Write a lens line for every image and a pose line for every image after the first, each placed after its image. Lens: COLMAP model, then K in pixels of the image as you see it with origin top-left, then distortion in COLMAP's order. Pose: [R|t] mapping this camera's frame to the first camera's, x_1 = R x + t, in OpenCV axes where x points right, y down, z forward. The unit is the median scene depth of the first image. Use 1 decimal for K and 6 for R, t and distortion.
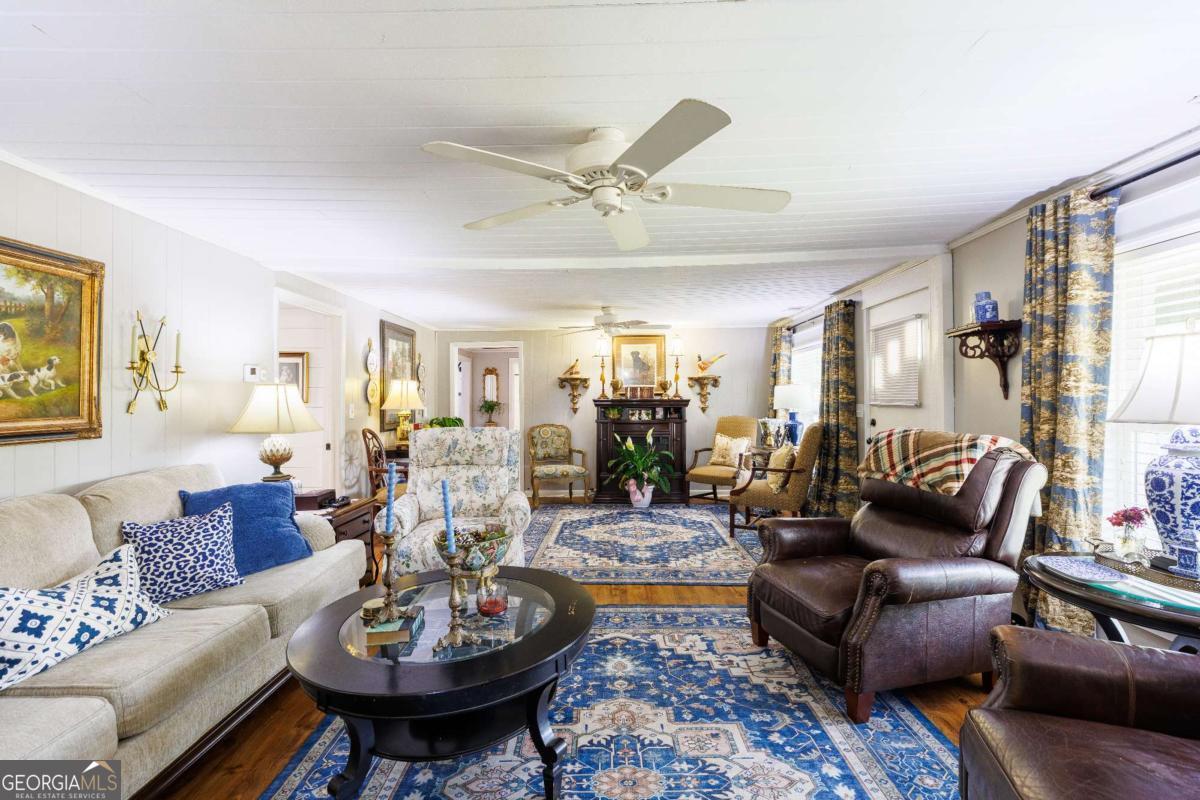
lens RADIAL K [[528.1, 0, 597.3], [0, 528.1, 397.3], [0, 0, 1]] dist [0.002484, 0.000101]
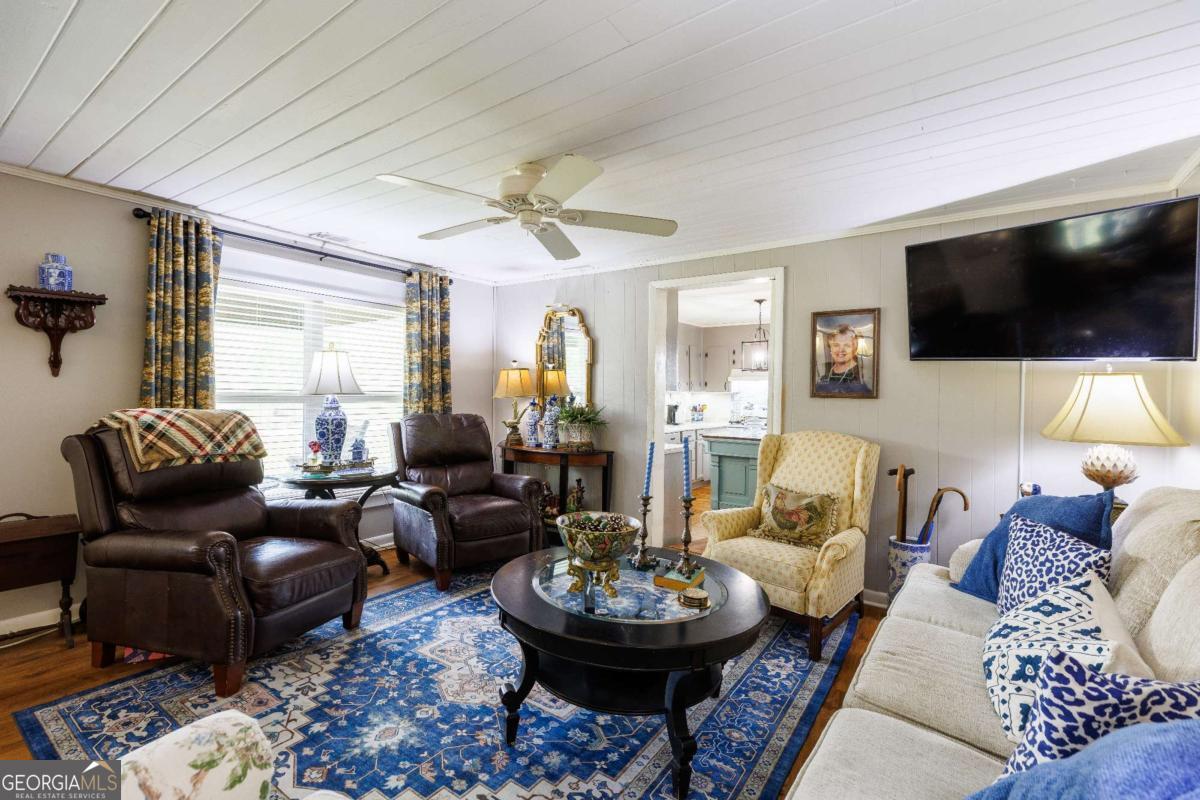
lens RADIAL K [[528.1, 0, 607.7], [0, 528.1, 395.5], [0, 0, 1]] dist [0.002484, 0.000101]
pose [[-0.830434, -0.011033, 0.557008, -0.662860], [-0.014036, 0.999901, -0.001121, 0.028472], [-0.556941, -0.008749, -0.830506, 1.533107]]
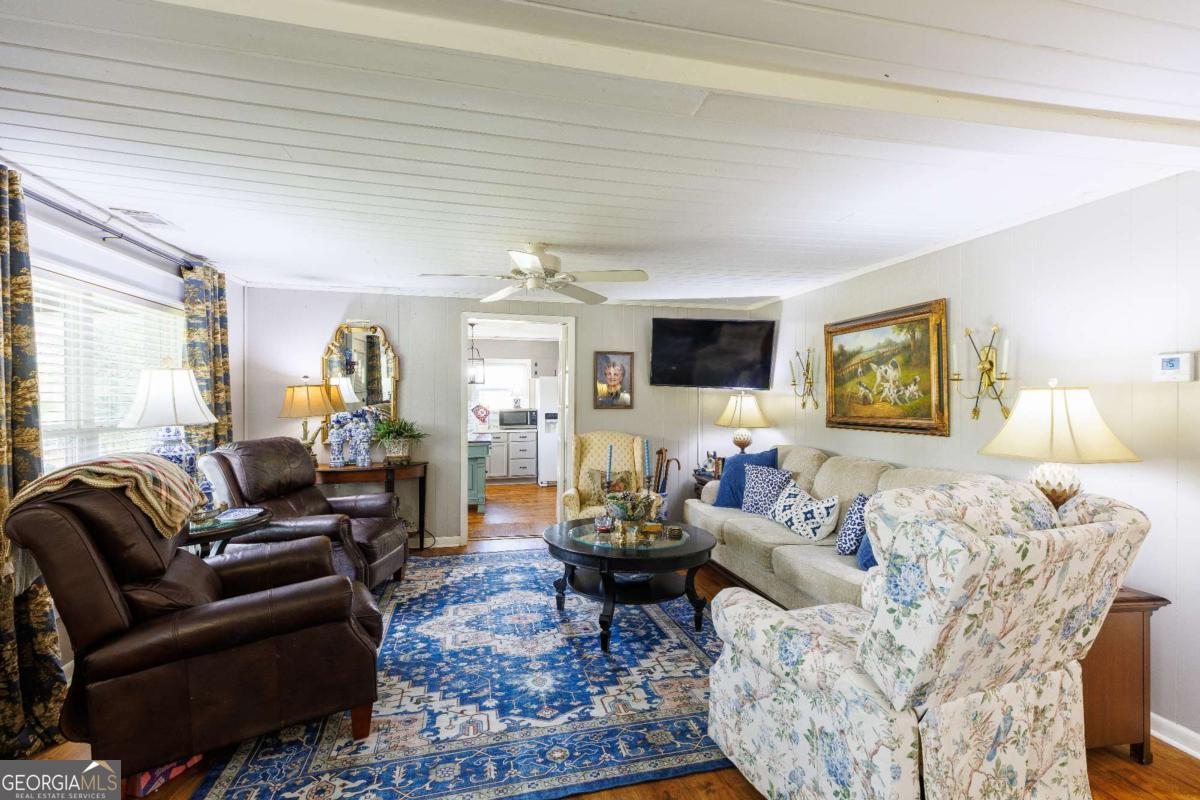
lens RADIAL K [[528.1, 0, 597.8], [0, 528.1, 395.5], [0, 0, 1]] dist [0.002484, 0.000101]
pose [[-0.969018, 0.002315, -0.246980, 0.188743], [0.003593, 0.999982, -0.004724, -0.018613], [0.246964, -0.005465, -0.969009, 2.091259]]
